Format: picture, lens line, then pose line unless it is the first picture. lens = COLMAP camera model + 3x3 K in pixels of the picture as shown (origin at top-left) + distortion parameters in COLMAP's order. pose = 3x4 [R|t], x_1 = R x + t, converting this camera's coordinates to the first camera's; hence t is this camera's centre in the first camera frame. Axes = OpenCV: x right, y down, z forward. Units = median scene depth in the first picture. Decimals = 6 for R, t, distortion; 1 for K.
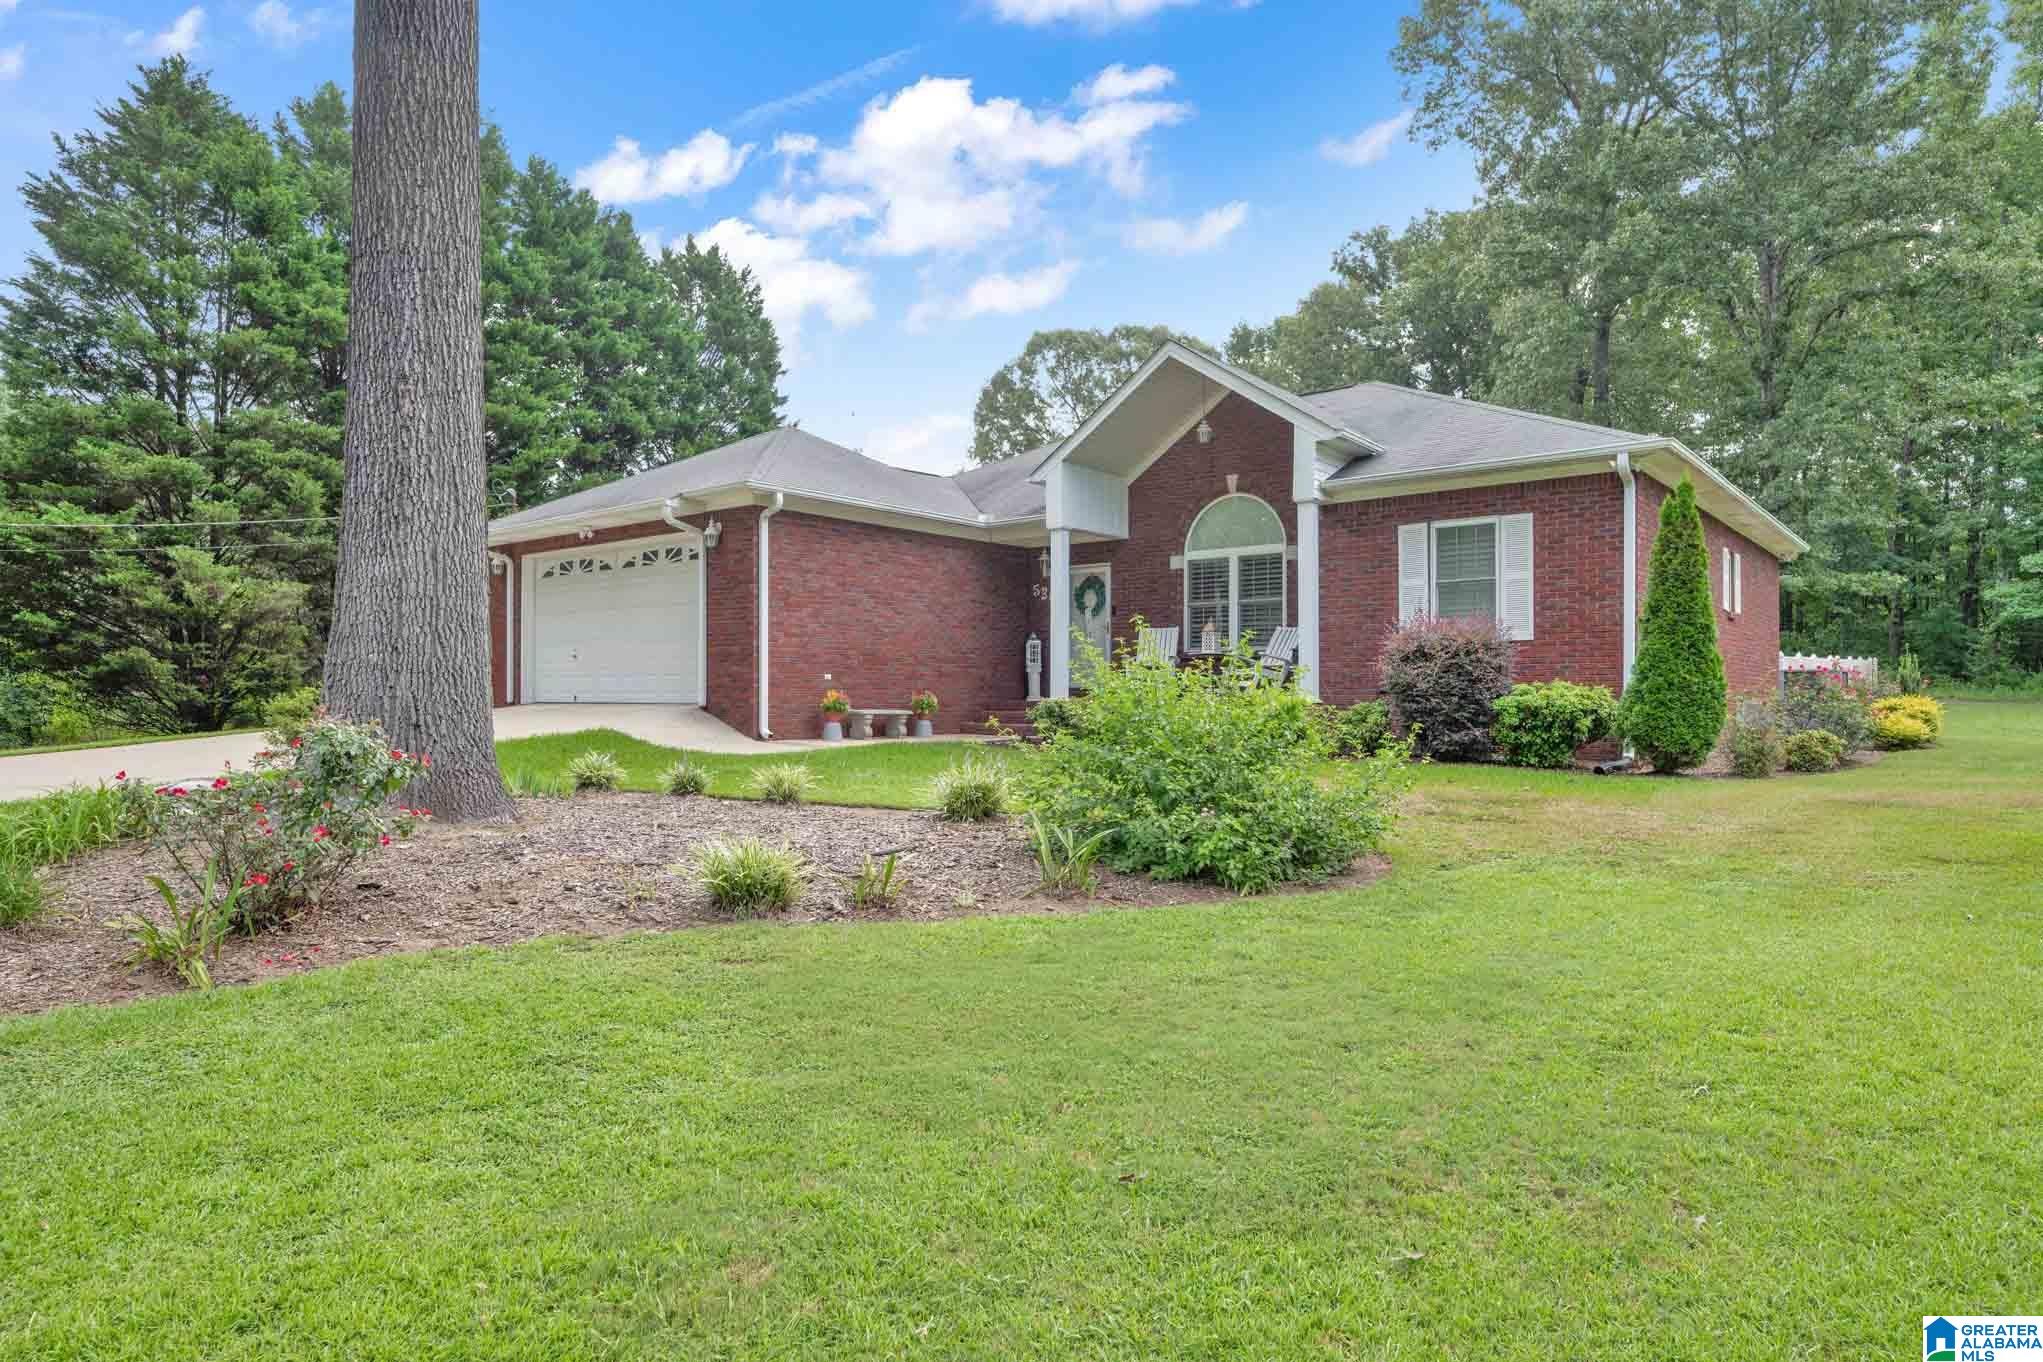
lens RADIAL K [[1209.6, 0, 1031.8], [0, 1209.6, 680.9], [0, 0, 1]] dist [-0.017794, -0.000457]
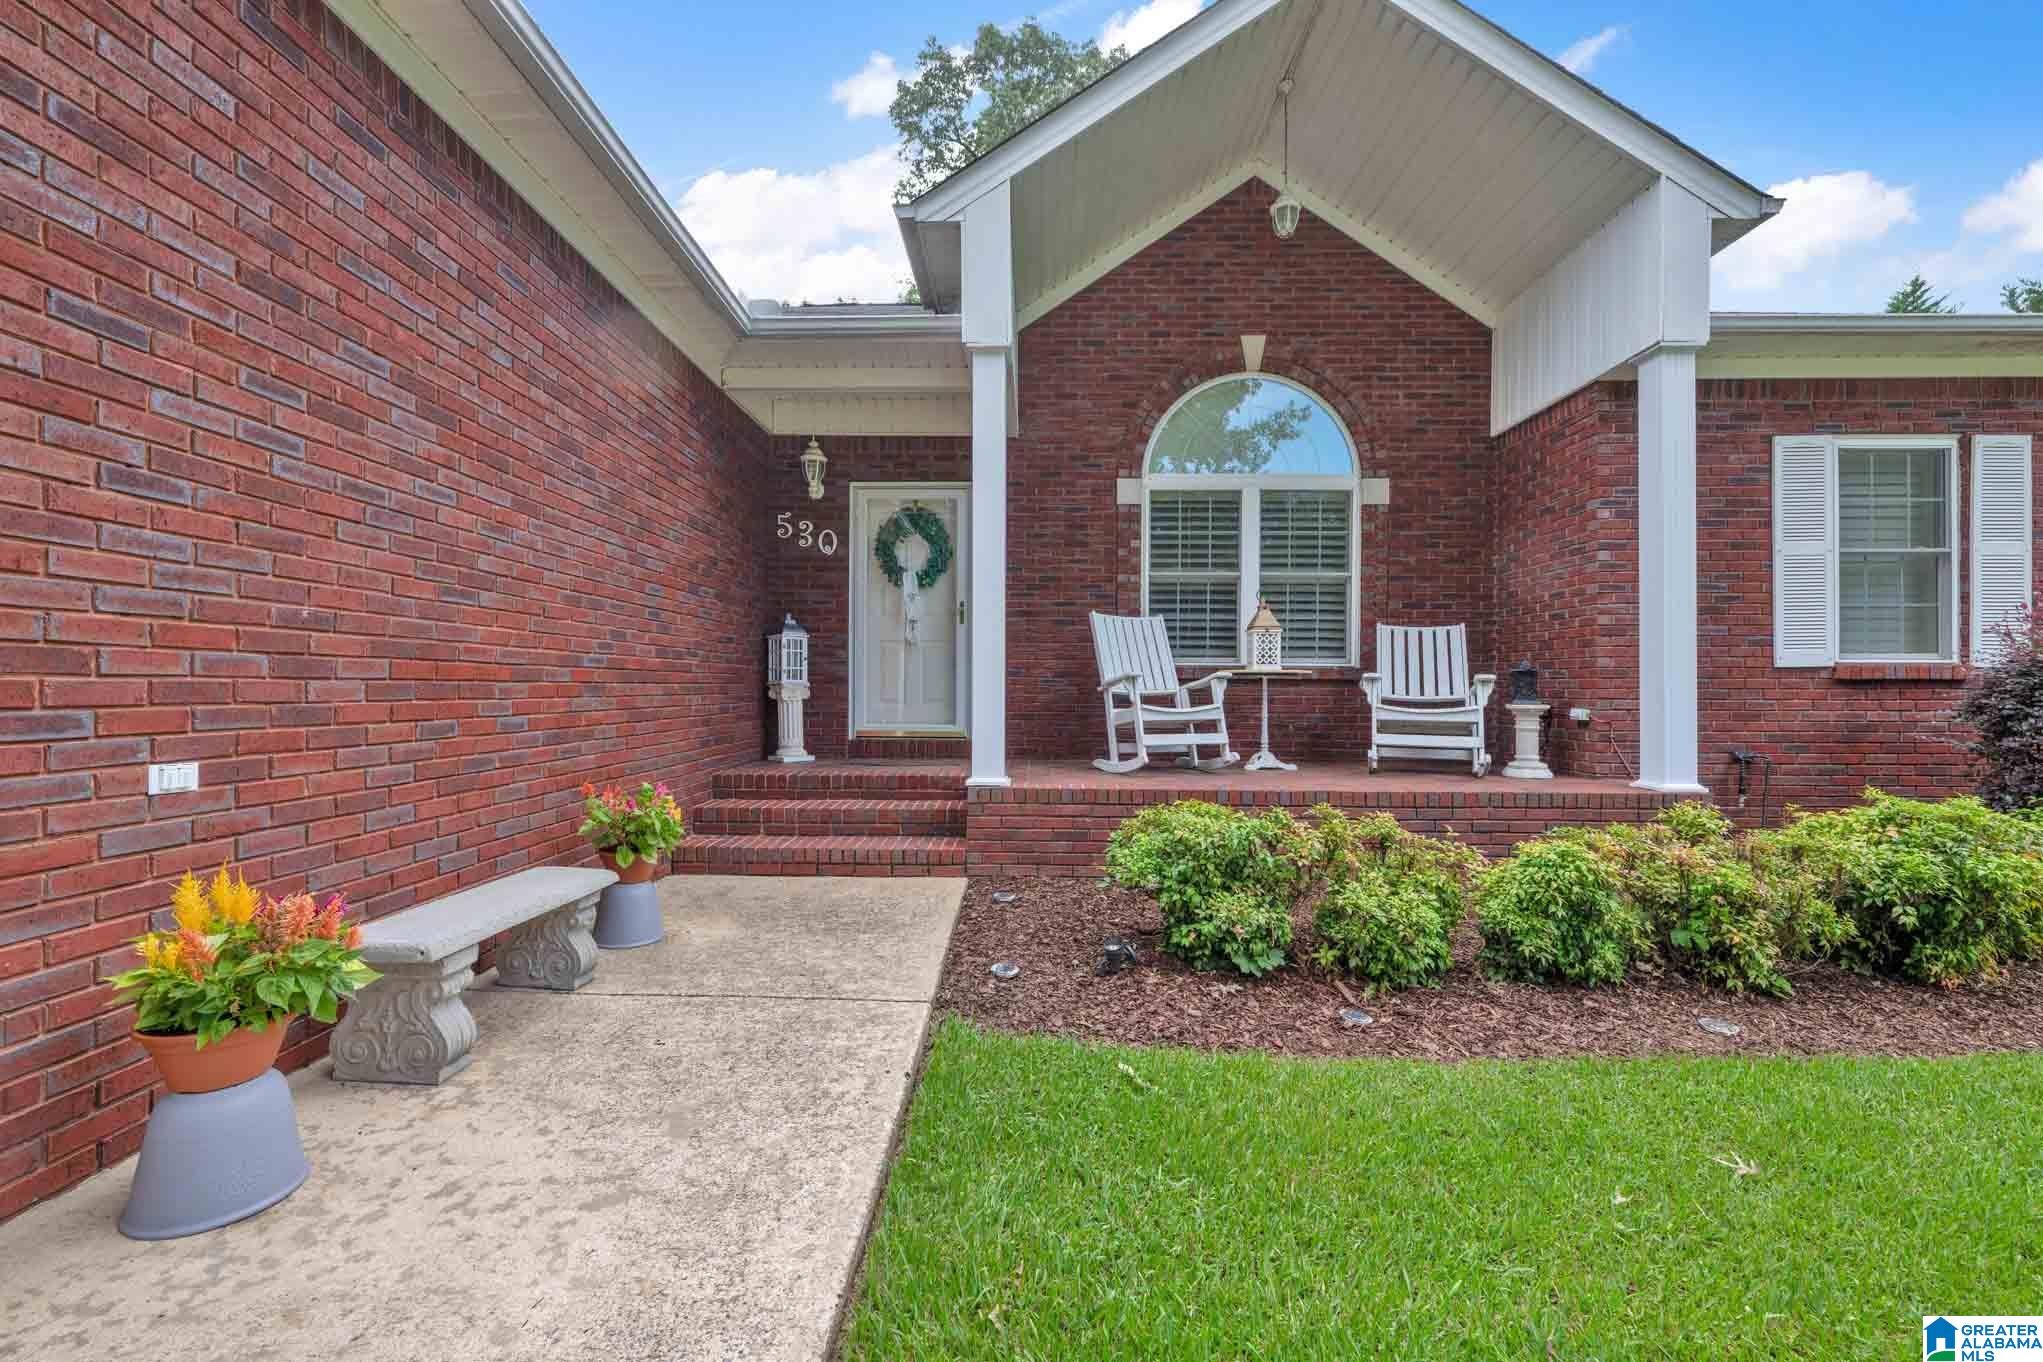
lens RADIAL K [[803.0, 0, 1010.9], [0, 803.0, 677.6], [0, 0, 1]] dist [0.000697, 0.000085]
pose [[0.784460, 0.009808, 0.620102, -0.136451], [-0.012369, 0.999923, -0.000168, -0.018064], [-0.620056, -0.007538, 0.784521, 0.781781]]
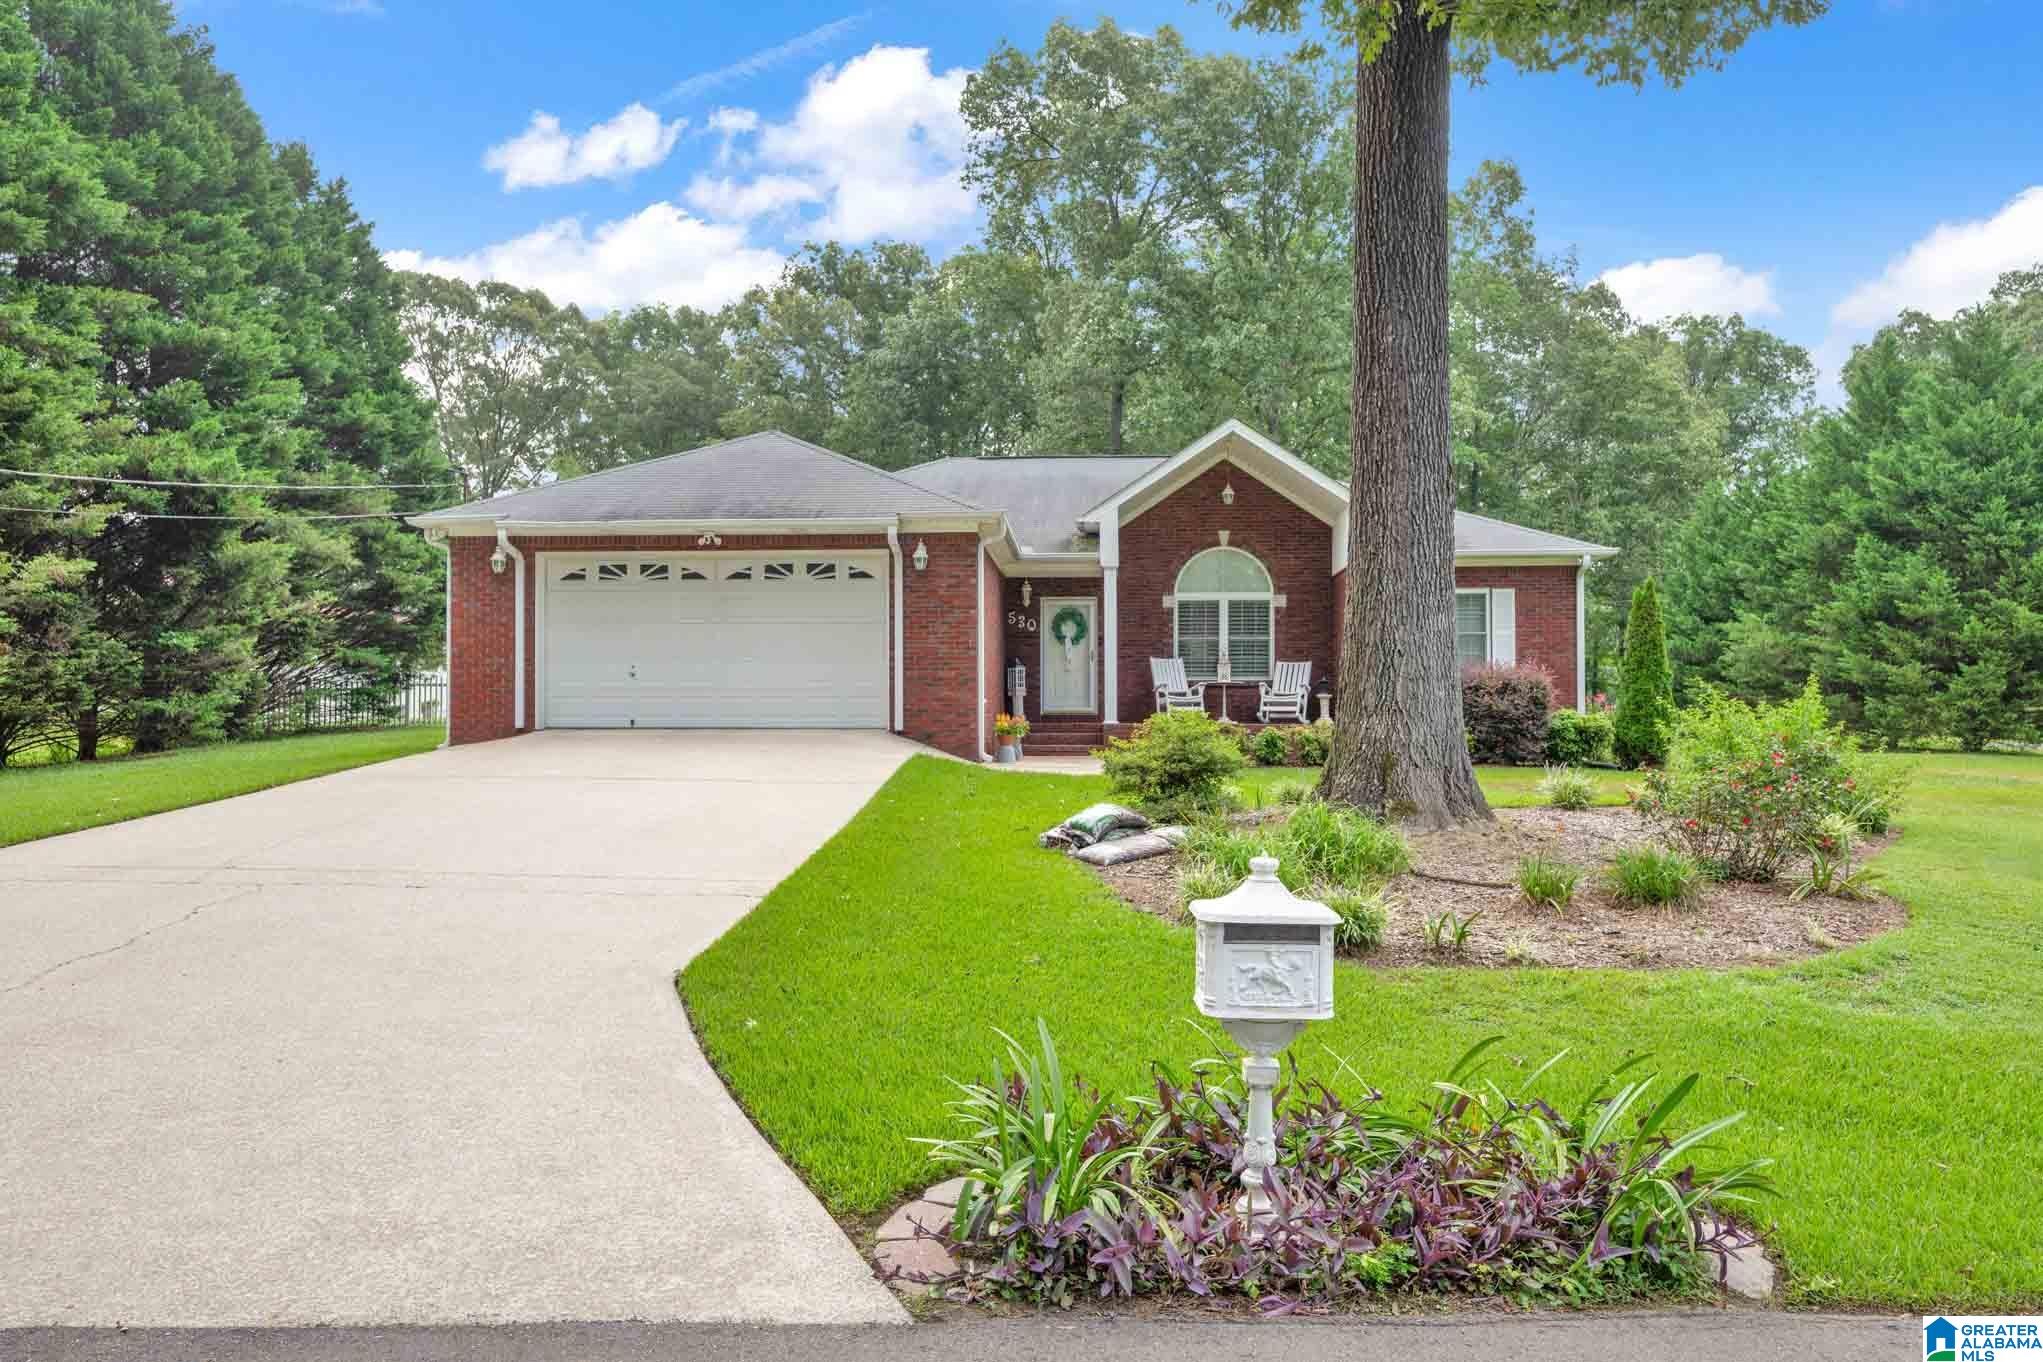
lens RADIAL K [[1373.9, 0, 1018.9], [0, 1373.9, 690.2], [0, 0, 1]] dist [-0.000733, 0.000085]
pose [[0.801866, 0.009585, 0.597428, -0.791929], [-0.006763, 0.999953, -0.006966, -0.004169], [-0.597466, 0.001546, 0.801893, 0.042254]]
